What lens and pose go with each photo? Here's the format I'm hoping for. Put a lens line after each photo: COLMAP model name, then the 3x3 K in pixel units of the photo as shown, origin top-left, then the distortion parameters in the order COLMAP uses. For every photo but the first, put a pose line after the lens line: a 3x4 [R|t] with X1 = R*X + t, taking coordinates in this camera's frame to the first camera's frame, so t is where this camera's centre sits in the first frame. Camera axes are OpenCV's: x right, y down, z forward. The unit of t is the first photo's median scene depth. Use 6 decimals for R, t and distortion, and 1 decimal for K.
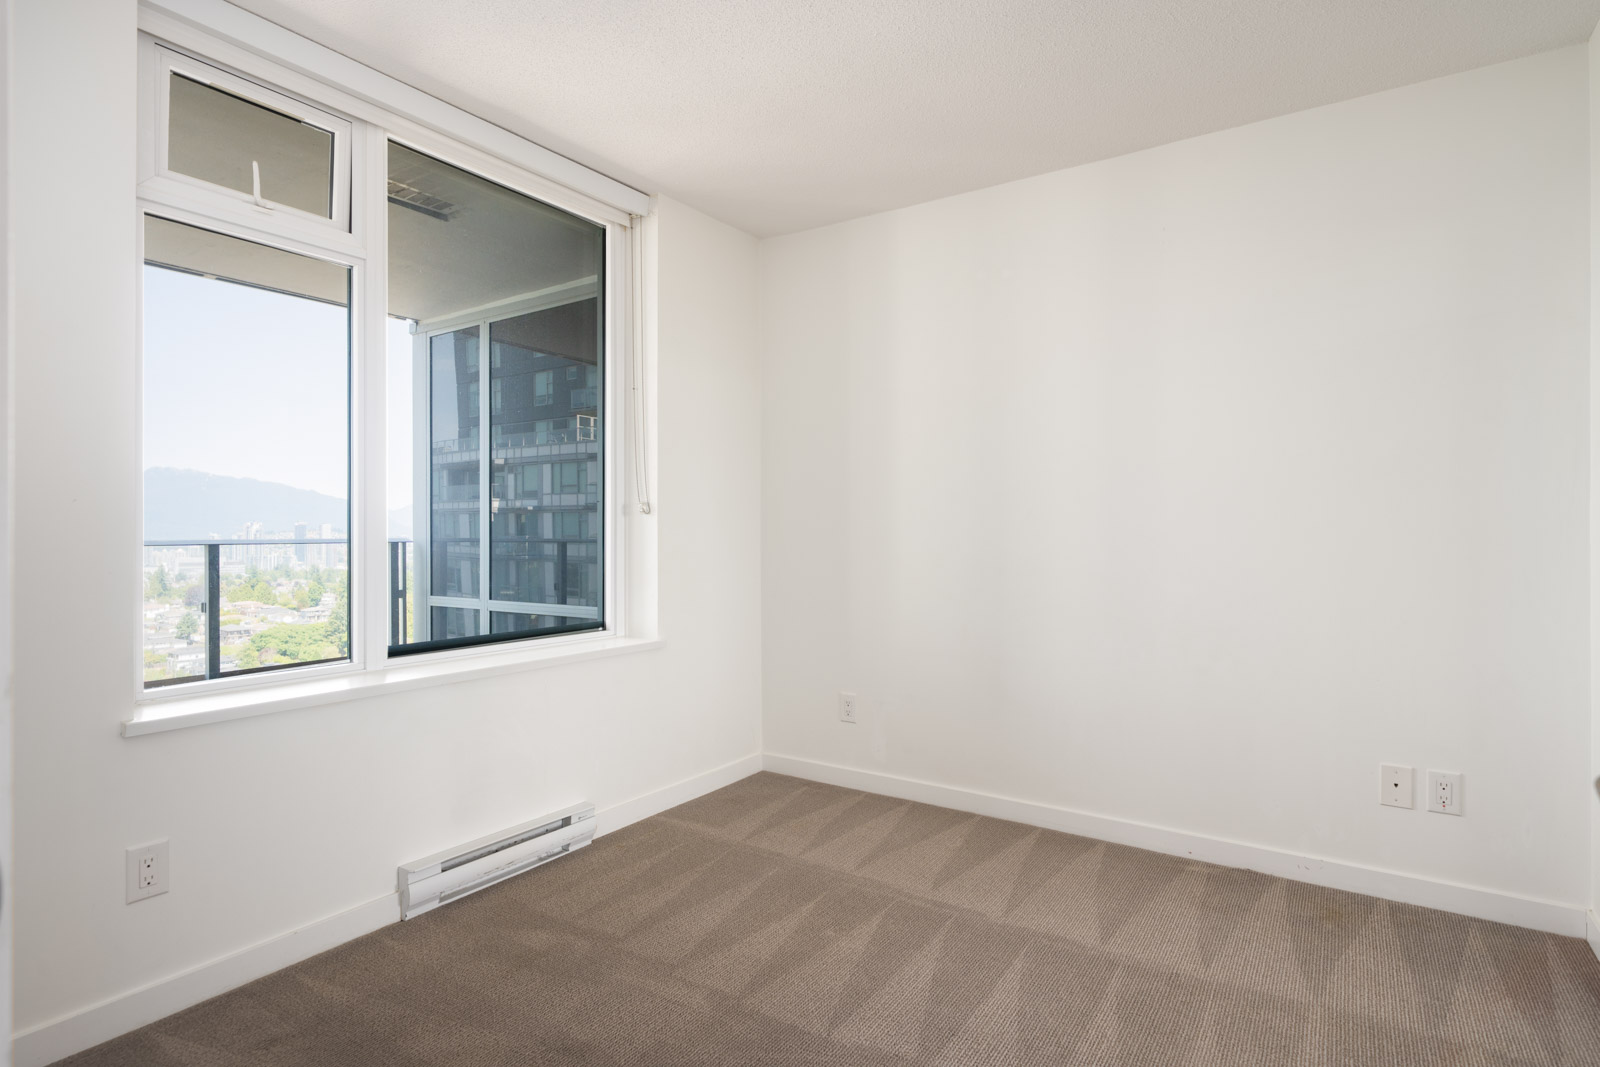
lens RADIAL K [[836.9, 0, 777.3], [0, 836.9, 517.1], [0, 0, 1]] dist [0.021160, 0.002597]
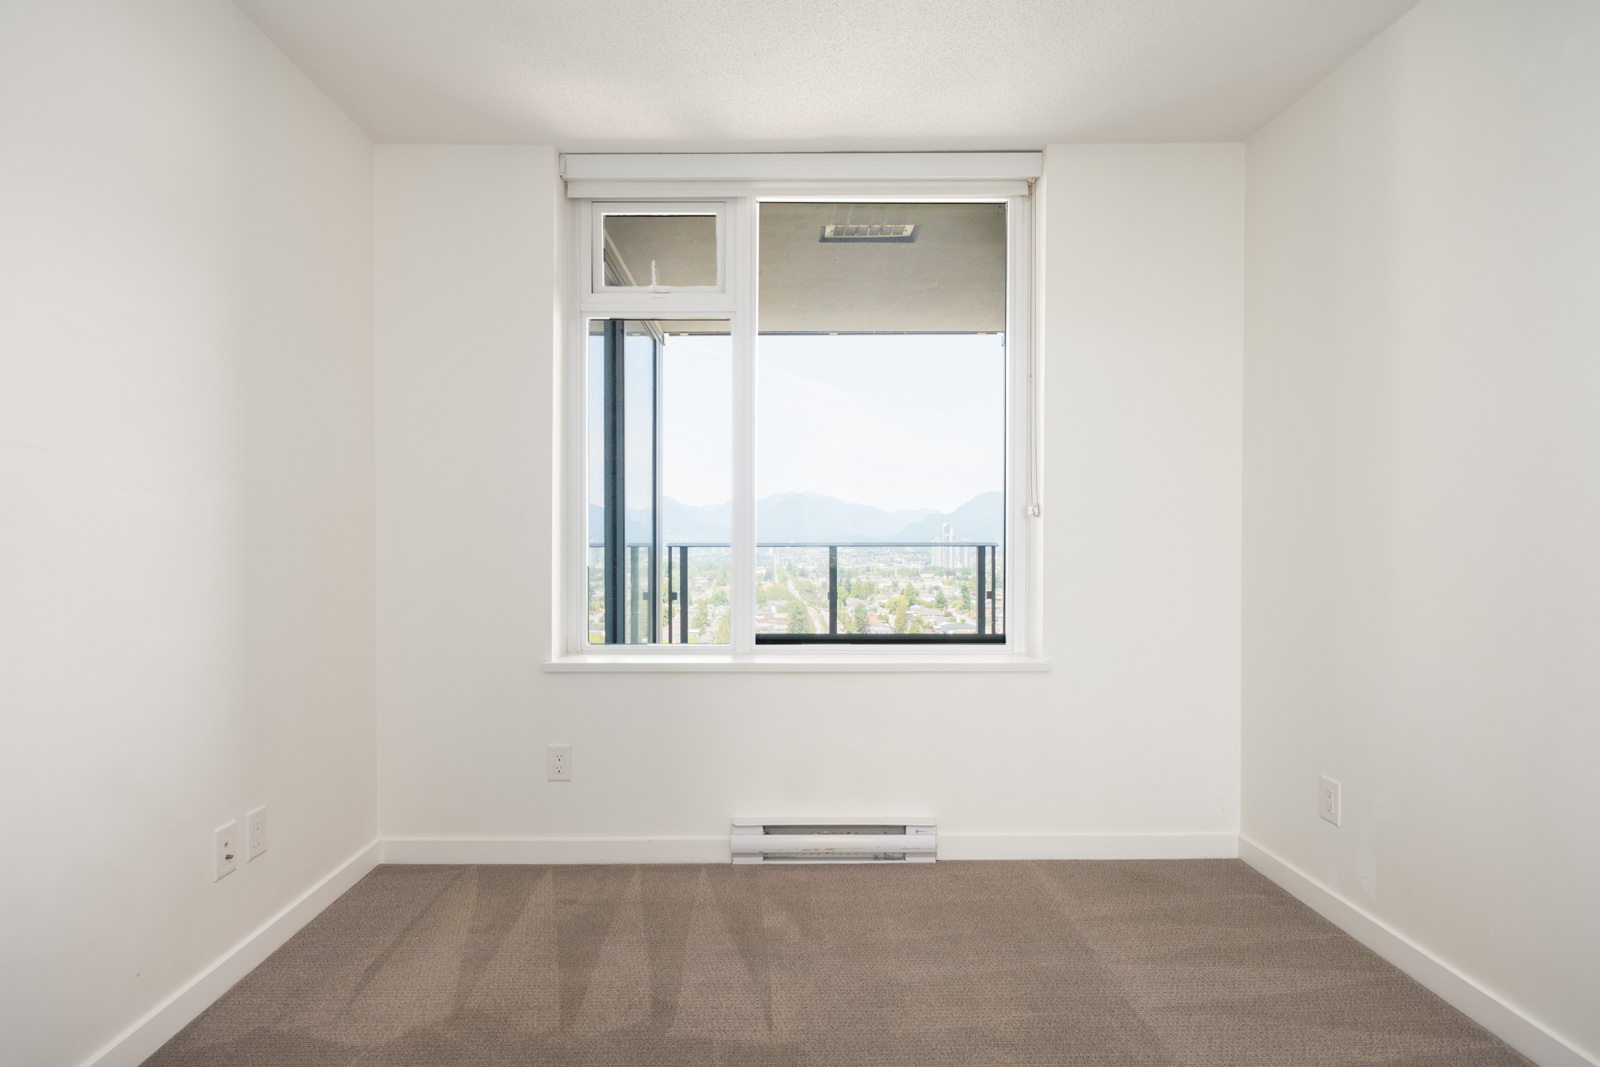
lens RADIAL K [[836.9, 0, 759.0], [0, 836.9, 521.4], [0, 0, 1]] dist [0.021160, 0.002597]
pose [[0.573582, -0.014464, -0.819021, 0.242460], [0.014697, 0.999865, -0.007365, 0.002490], [0.819016, -0.007813, 0.573717, 0.156154]]
